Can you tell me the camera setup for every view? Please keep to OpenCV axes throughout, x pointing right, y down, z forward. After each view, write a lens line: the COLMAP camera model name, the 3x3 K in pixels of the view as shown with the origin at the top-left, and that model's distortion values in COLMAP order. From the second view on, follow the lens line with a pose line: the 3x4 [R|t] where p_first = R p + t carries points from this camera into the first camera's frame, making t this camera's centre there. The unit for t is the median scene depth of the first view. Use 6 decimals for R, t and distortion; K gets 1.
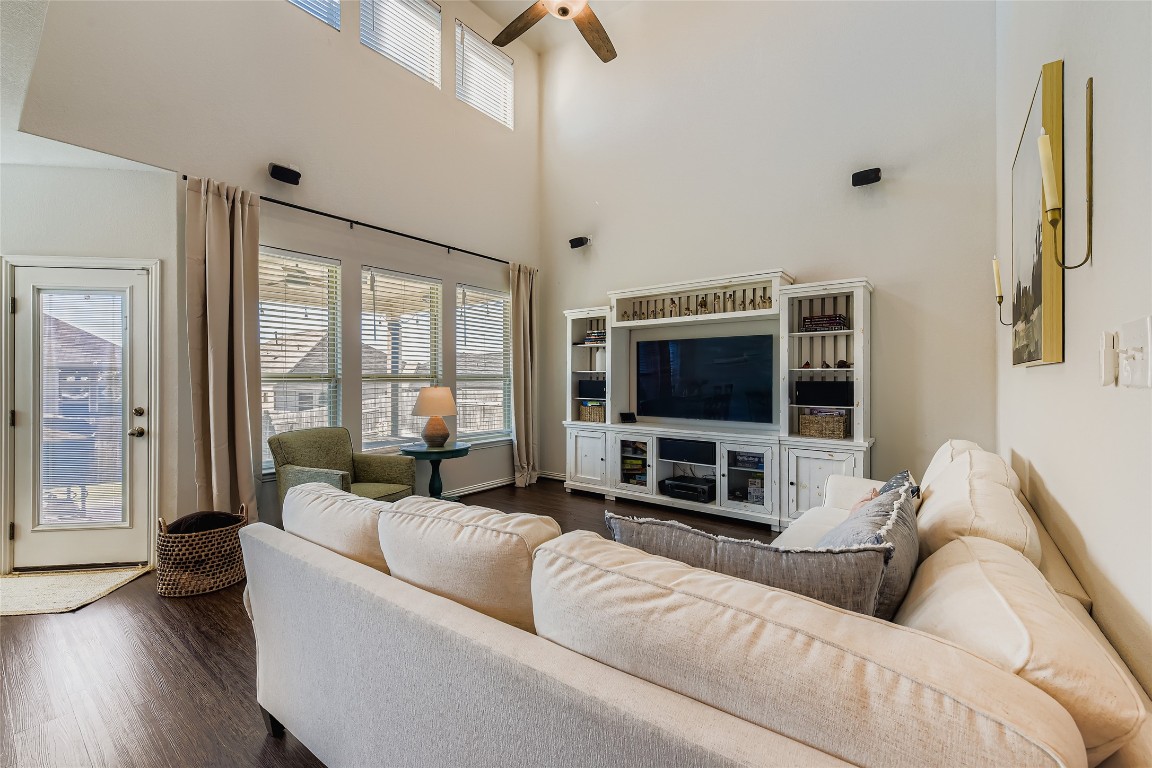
lens RADIAL K [[495.0, 0, 576.0], [0, 495.0, 384.0], [0, 0, 1]] dist [-0.001196, -0.002014]
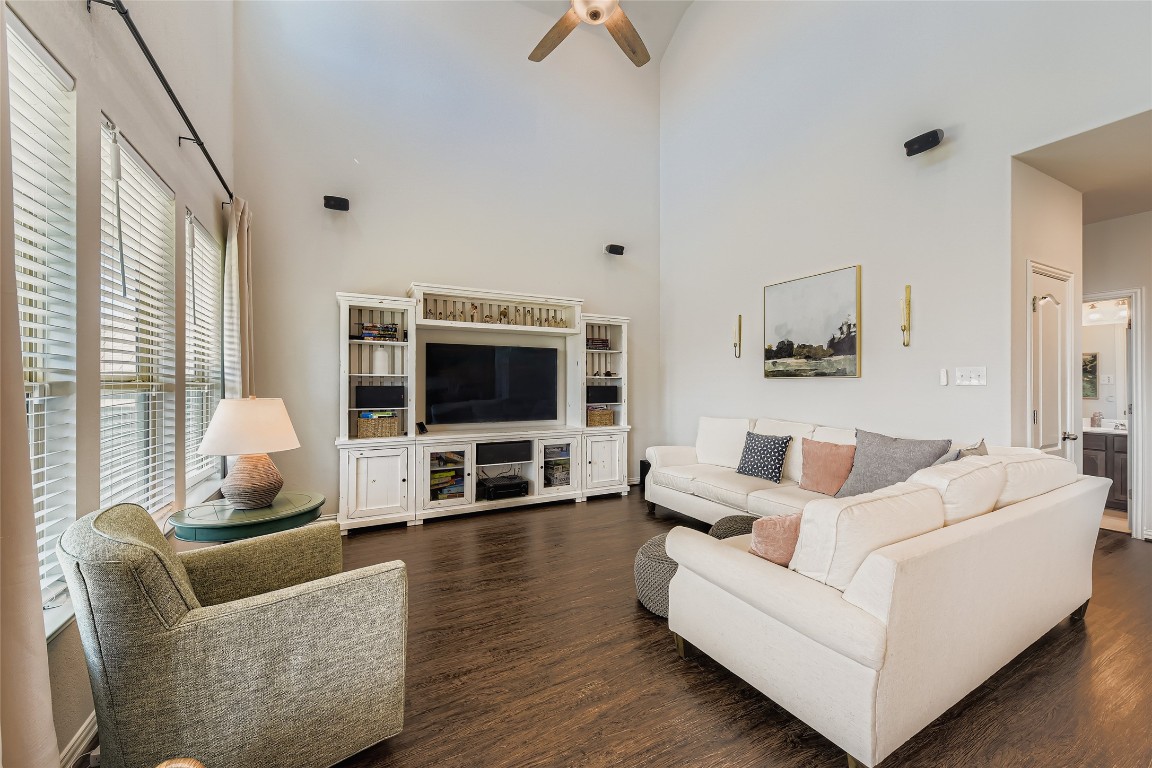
lens RADIAL K [[445.1, 0, 576.0], [0, 445.1, 384.0], [0, 0, 1]] dist [0.000840, -0.000090]
pose [[0.393246, -0.000176, 0.919433, -0.560040], [0.008693, 0.999956, -0.003527, -0.005187], [-0.919392, 0.009380, 0.393230, 0.465580]]
